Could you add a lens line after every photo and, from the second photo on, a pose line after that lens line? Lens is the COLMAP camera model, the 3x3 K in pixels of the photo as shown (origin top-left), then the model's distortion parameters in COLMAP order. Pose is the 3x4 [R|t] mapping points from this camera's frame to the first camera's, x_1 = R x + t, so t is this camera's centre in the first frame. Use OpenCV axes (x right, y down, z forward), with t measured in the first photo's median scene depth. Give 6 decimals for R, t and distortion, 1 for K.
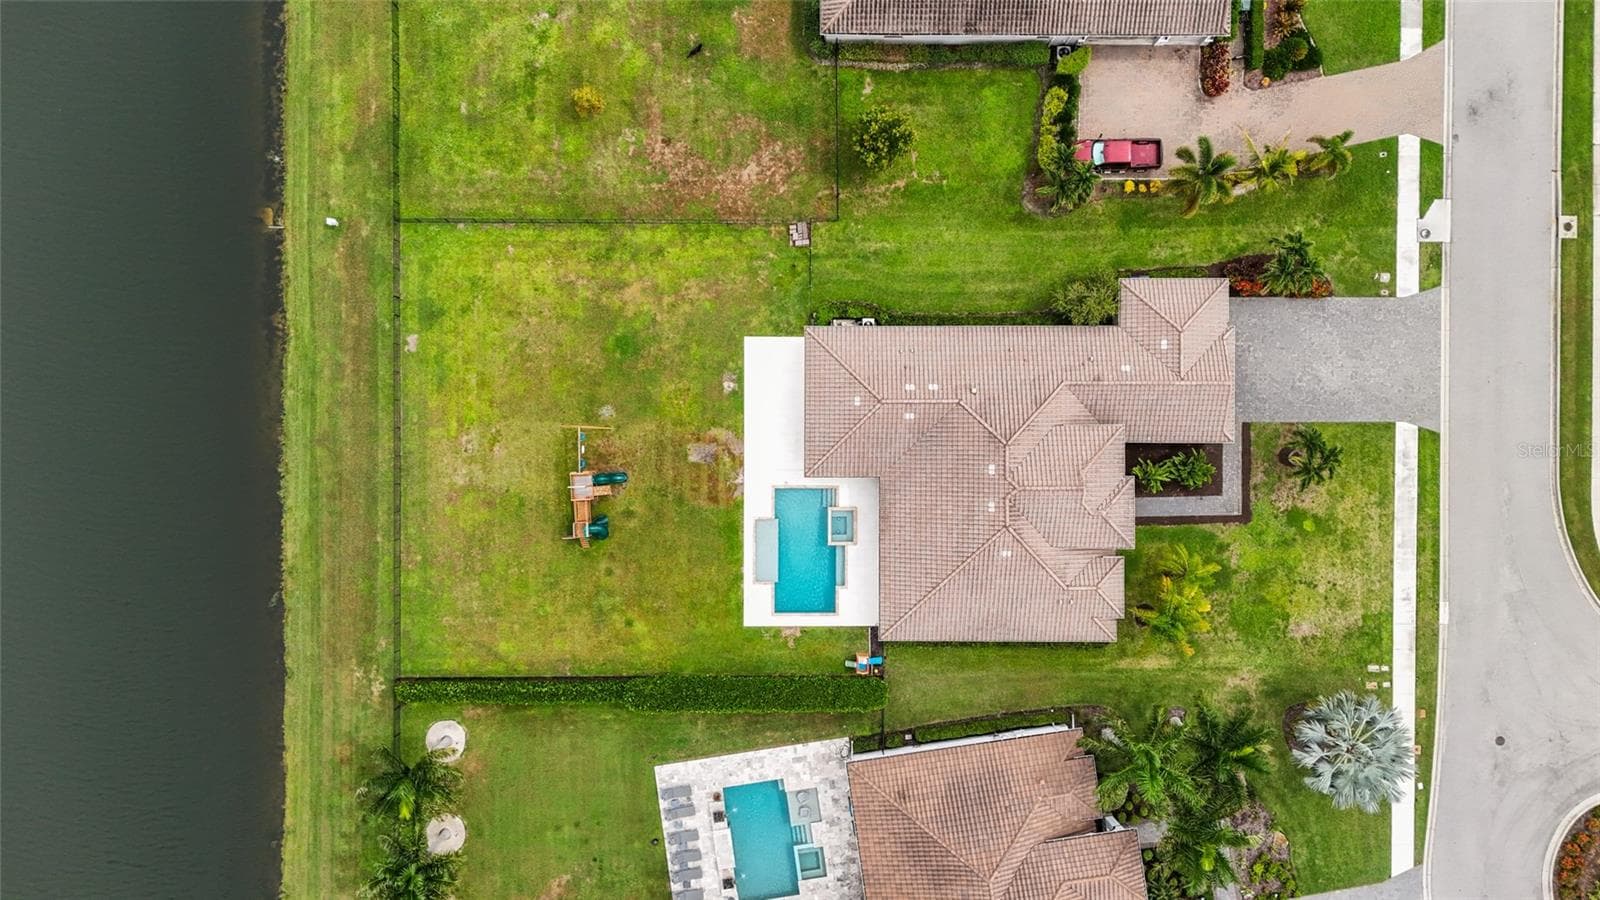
lens RADIAL K [[1171.9, 0, 804.5], [0, 1171.9, 448.4], [0, 0, 1]] dist [0.099522, -0.116056]
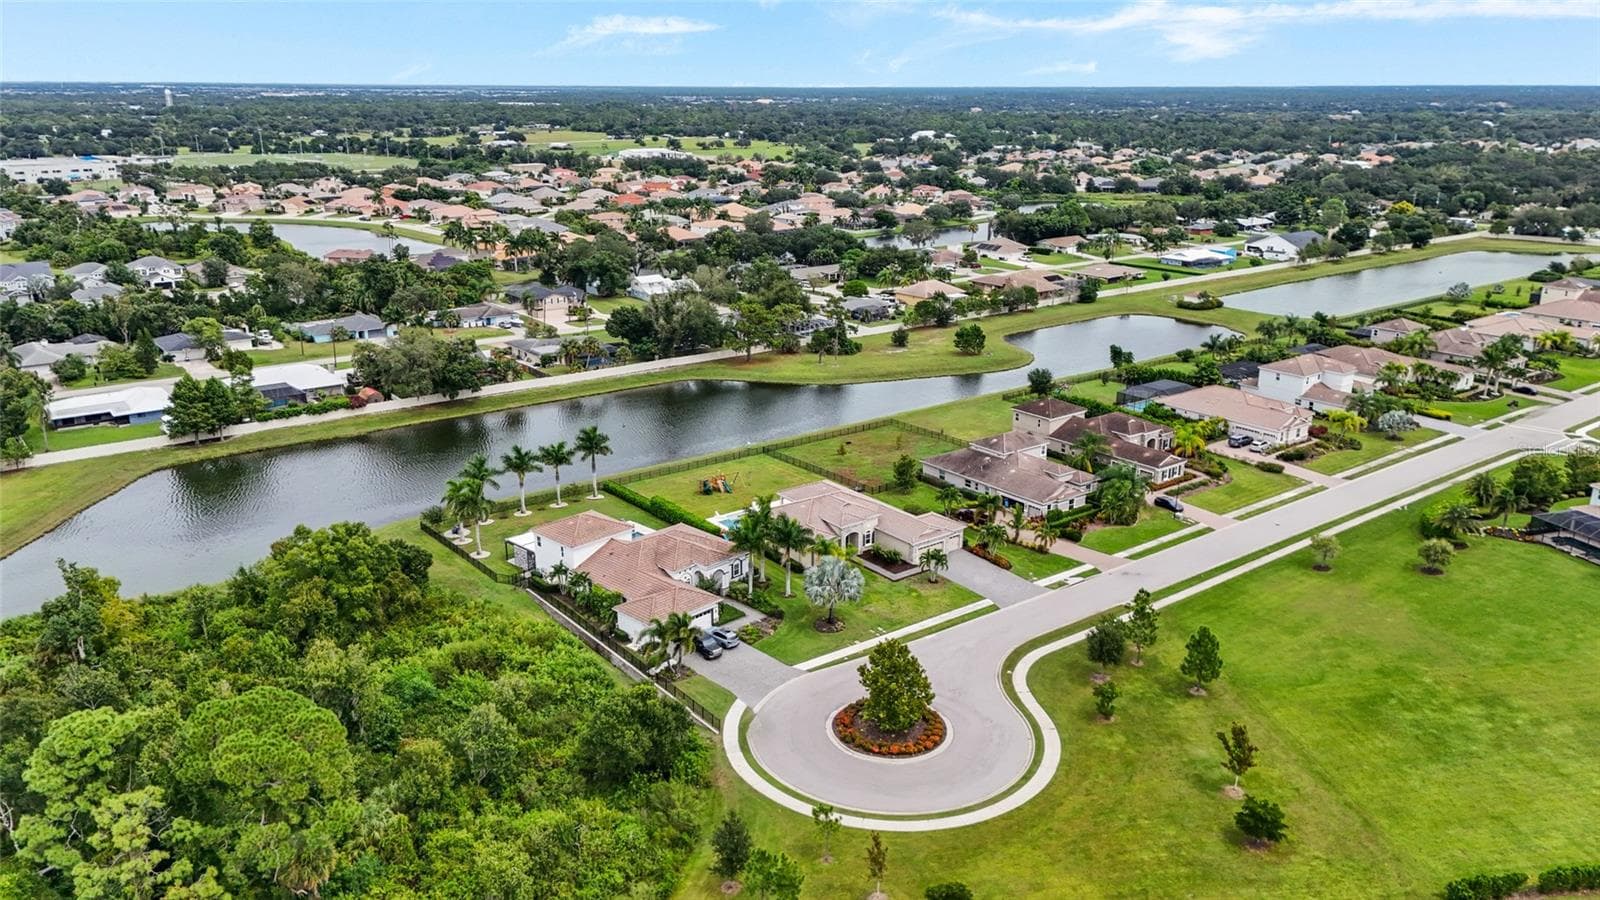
lens RADIAL K [[1171.9, 0, 804.5], [0, 1171.9, 448.4], [0, 0, 1]] dist [0.099522, -0.116056]
pose [[0.614054, 0.208311, -0.761278, 1.678414], [-0.789215, 0.172752, -0.589318, 1.253472], [0.008751, 0.962685, 0.270482, 0.270689]]
